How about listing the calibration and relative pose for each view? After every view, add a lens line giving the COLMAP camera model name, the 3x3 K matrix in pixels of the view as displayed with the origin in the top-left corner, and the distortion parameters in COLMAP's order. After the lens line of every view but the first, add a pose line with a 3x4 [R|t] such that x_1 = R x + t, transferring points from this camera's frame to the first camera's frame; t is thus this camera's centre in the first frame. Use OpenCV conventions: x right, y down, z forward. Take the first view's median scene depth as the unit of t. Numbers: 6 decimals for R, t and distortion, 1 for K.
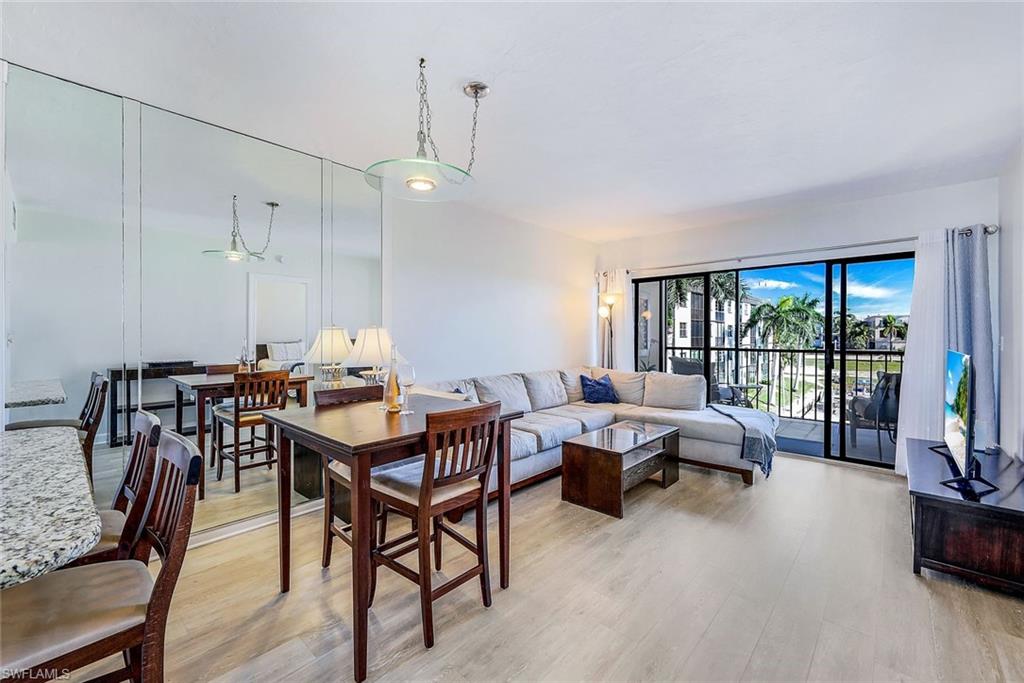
lens RADIAL K [[422.5, 0, 510.8], [0, 422.5, 337.0], [0, 0, 1]] dist [-0.001753, -0.000019]
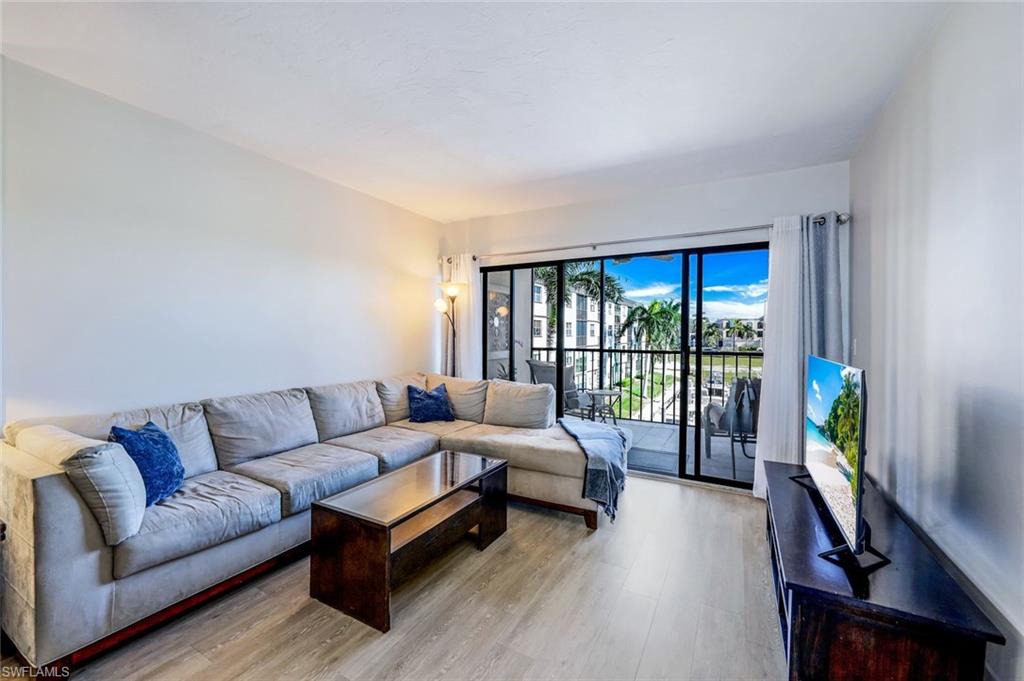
lens RADIAL K [[422.5, 0, 510.8], [0, 422.5, 336.0], [0, 0, 1]] dist [-0.001753, -0.000019]
pose [[0.969690, 0.005107, 0.244286, 0.197303], [-0.005439, 0.999985, 0.000686, -0.002931], [-0.244279, -0.001994, 0.969703, 0.248201]]
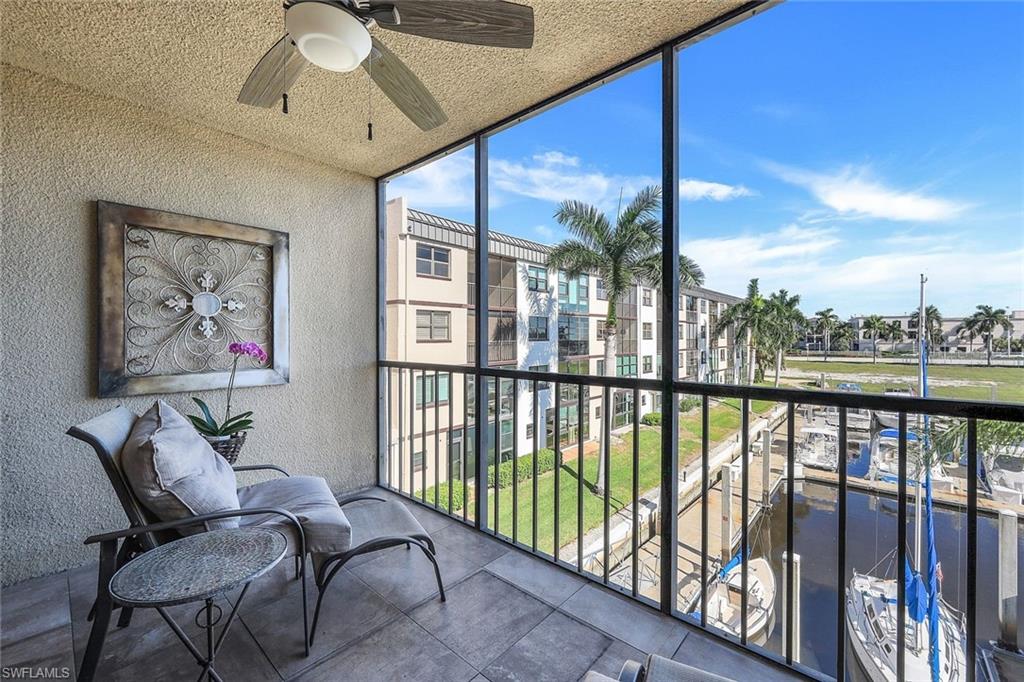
lens RADIAL K [[422.5, 0, 510.8], [0, 422.5, 336.5], [0, 0, 1]] dist [-0.001753, -0.000019]
pose [[0.999771, -0.000420, 0.021410, 1.743233], [0.000551, 0.999981, -0.006116, 0.005454], [-0.021407, 0.006126, 0.999752, 1.951452]]
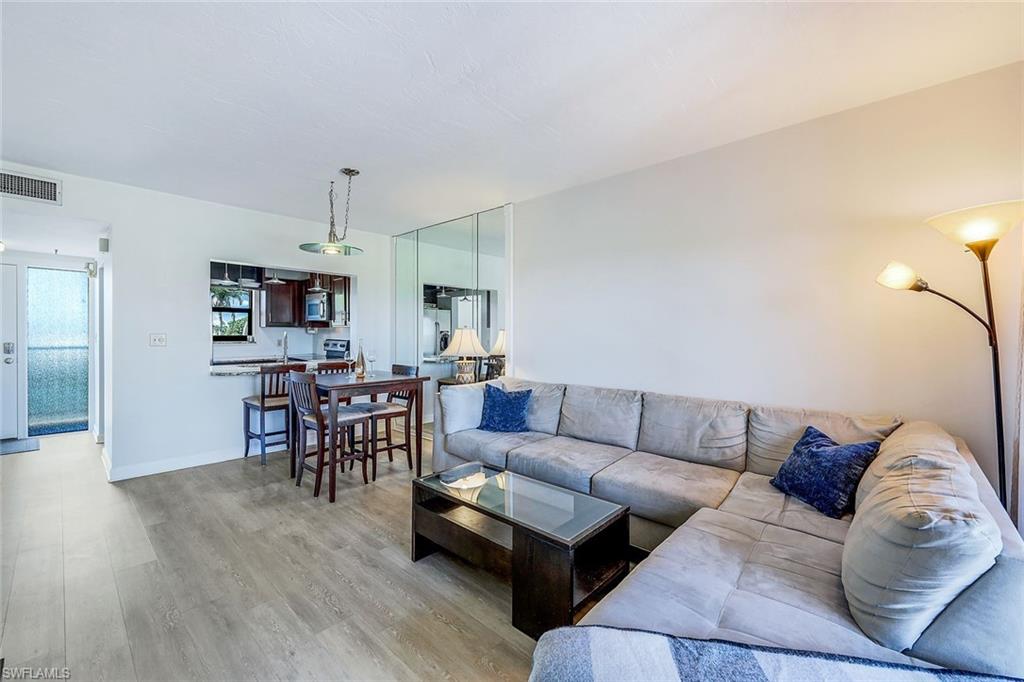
lens RADIAL K [[422.5, 0, 510.8], [0, 422.5, 336.5], [0, 0, 1]] dist [-0.001753, -0.000019]
pose [[-0.006610, 0.009293, -0.999935, 0.765495], [-0.009478, 0.999911, 0.009356, -0.007611], [0.999933, 0.009539, -0.006521, 0.851306]]
